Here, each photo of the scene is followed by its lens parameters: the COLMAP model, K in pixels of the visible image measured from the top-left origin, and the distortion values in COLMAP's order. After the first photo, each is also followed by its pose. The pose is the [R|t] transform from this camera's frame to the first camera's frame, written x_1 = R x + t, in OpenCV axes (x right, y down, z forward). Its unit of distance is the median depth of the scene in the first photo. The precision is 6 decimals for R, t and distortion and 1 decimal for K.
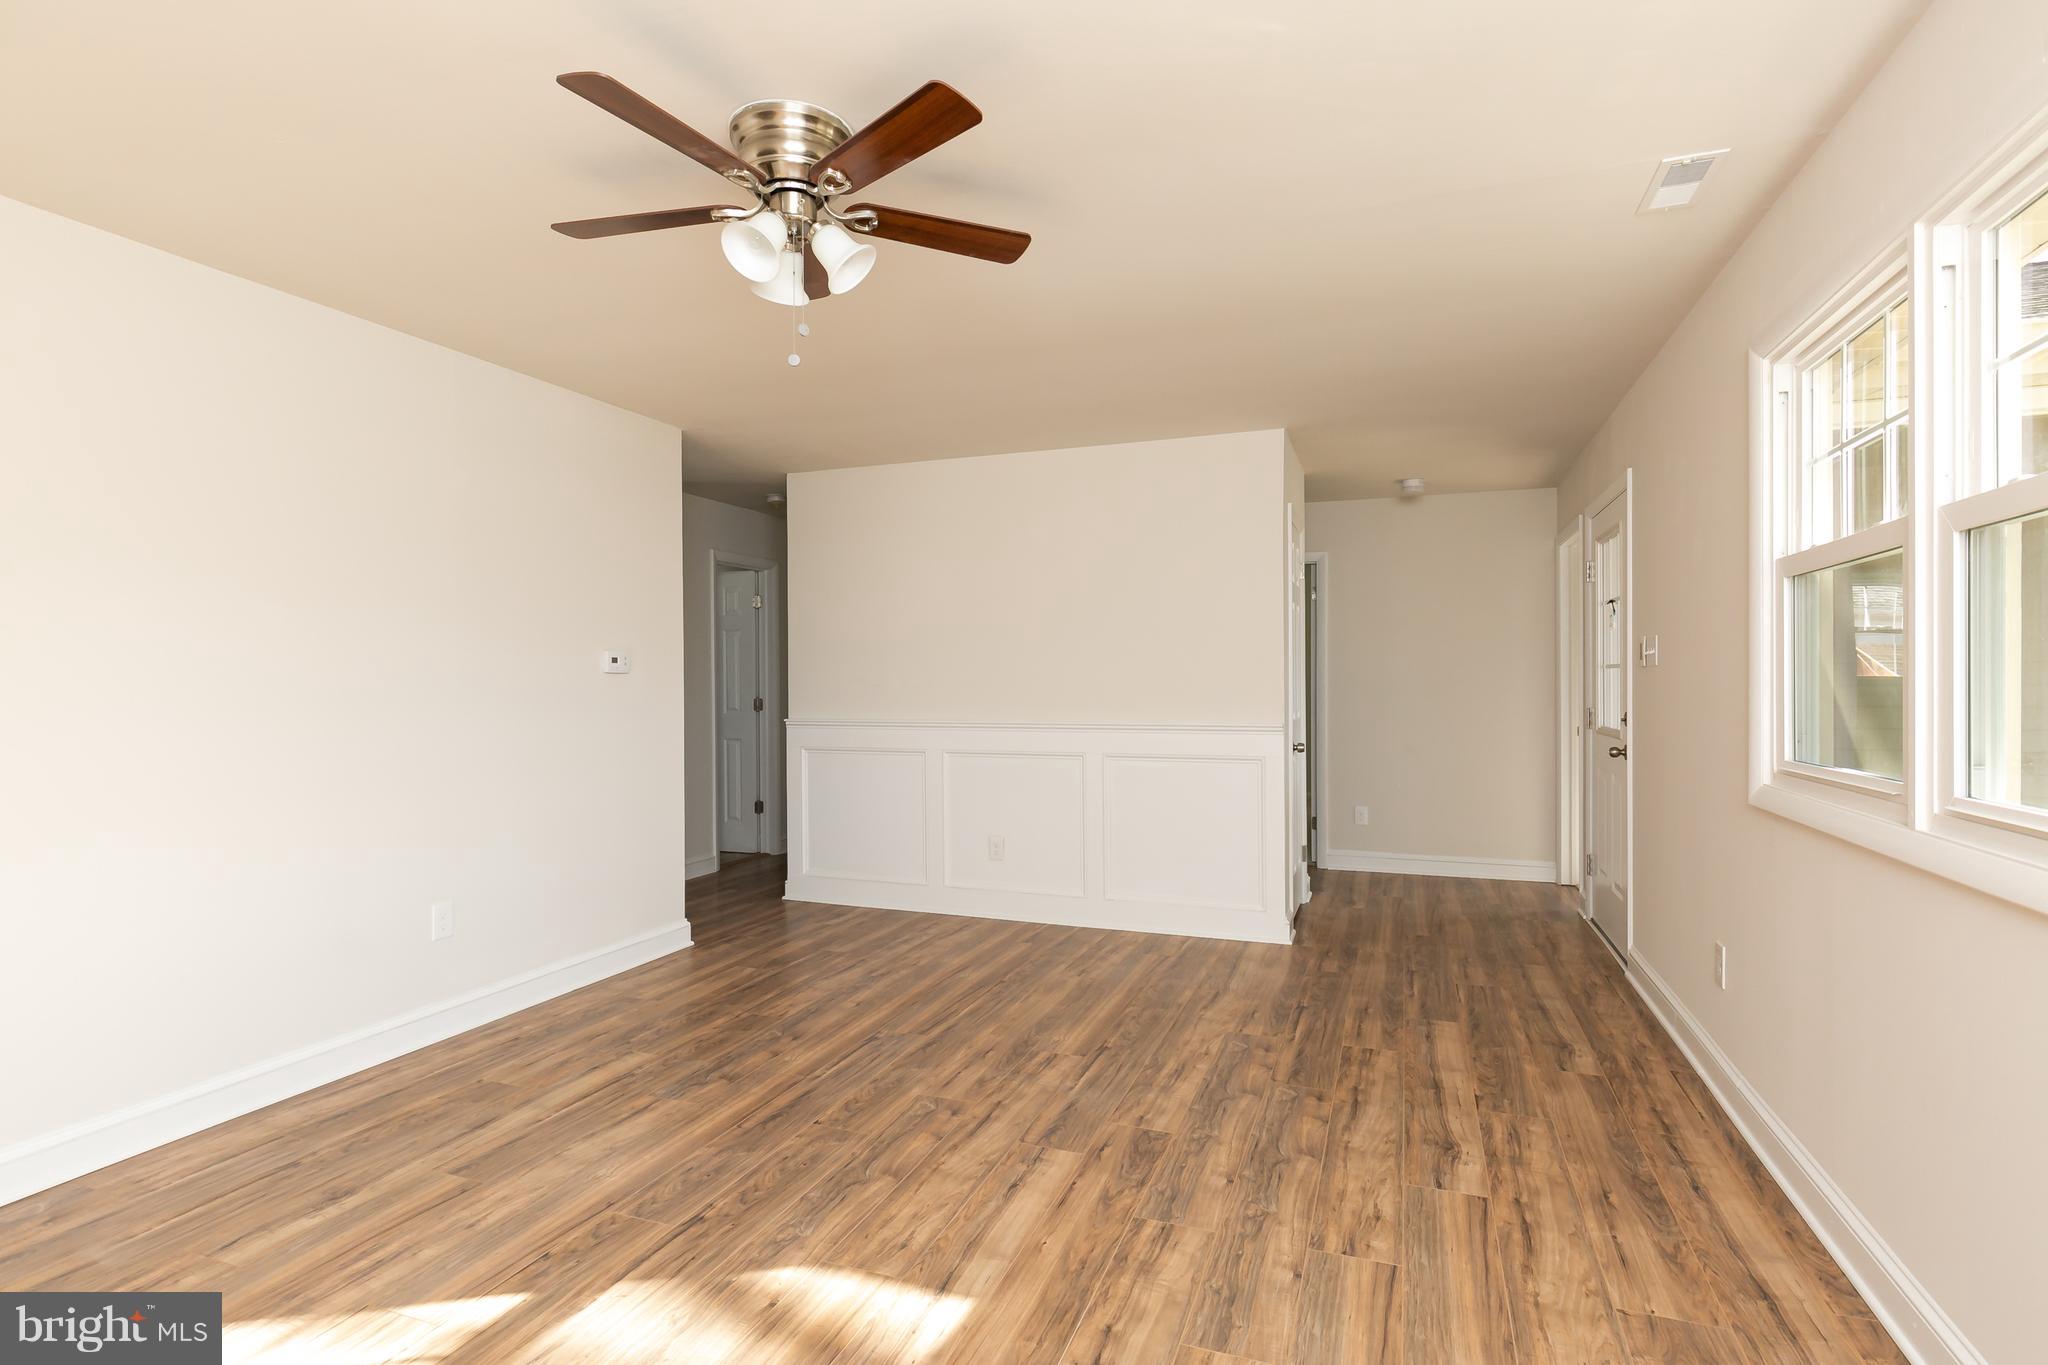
lens RADIAL K [[1030.2, 0, 1051.8], [0, 1030.2, 686.9], [0, 0, 1]] dist [0.000289, 0.000417]
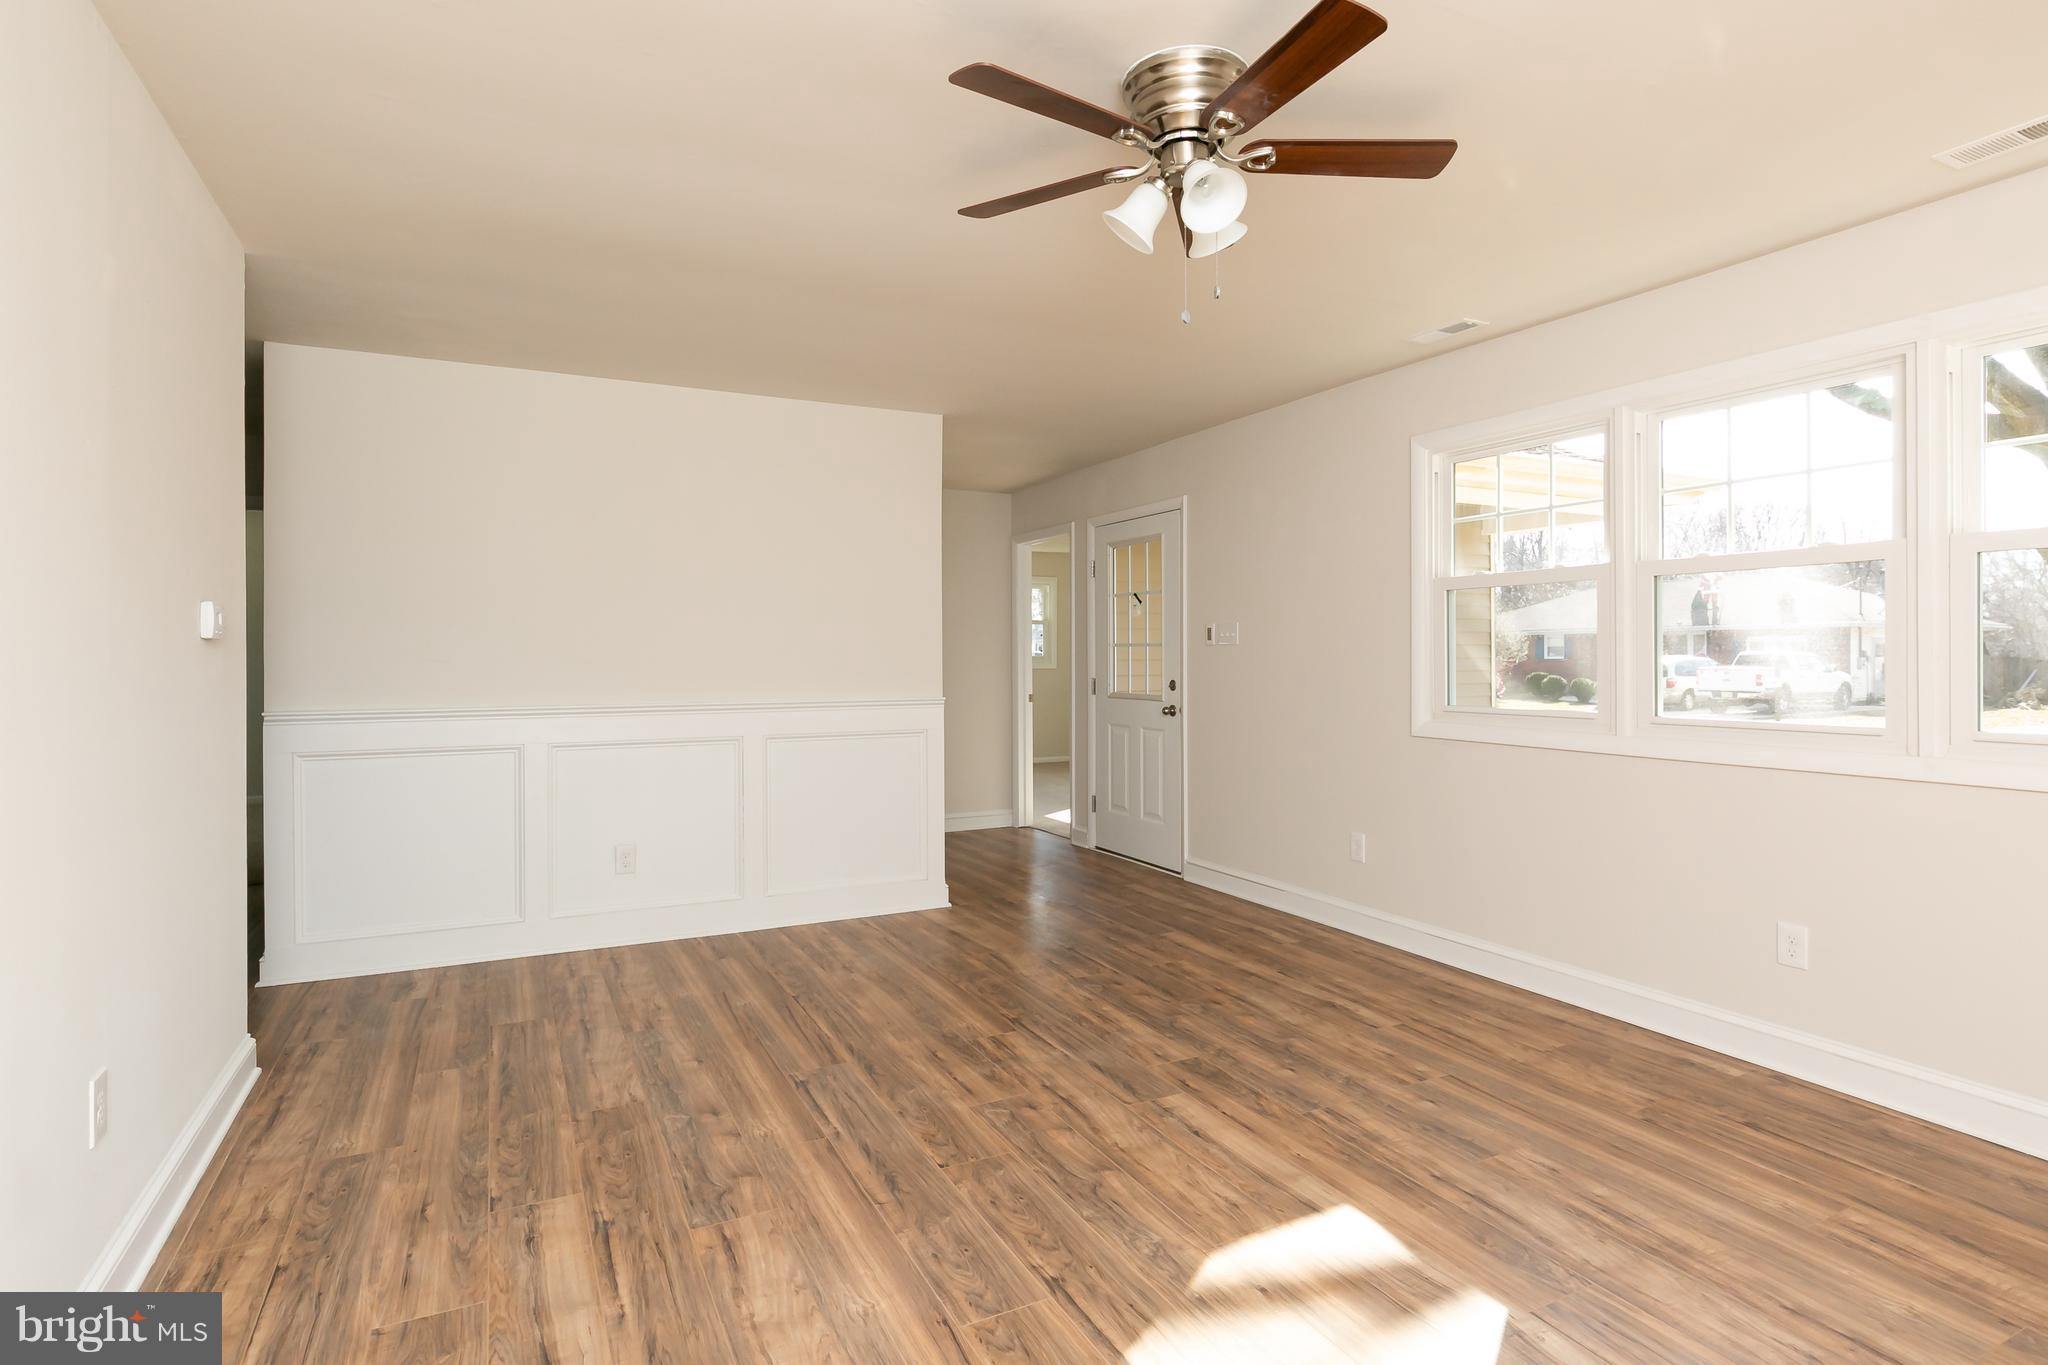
lens RADIAL K [[1030.2, 0, 1051.8], [0, 1030.2, 686.9], [0, 0, 1]] dist [0.000289, 0.000417]
pose [[0.670564, -0.019900, 0.741585, -0.749731], [0.003842, 0.999720, 0.023353, -0.001638], [-0.741842, -0.012810, 0.670453, 0.329079]]
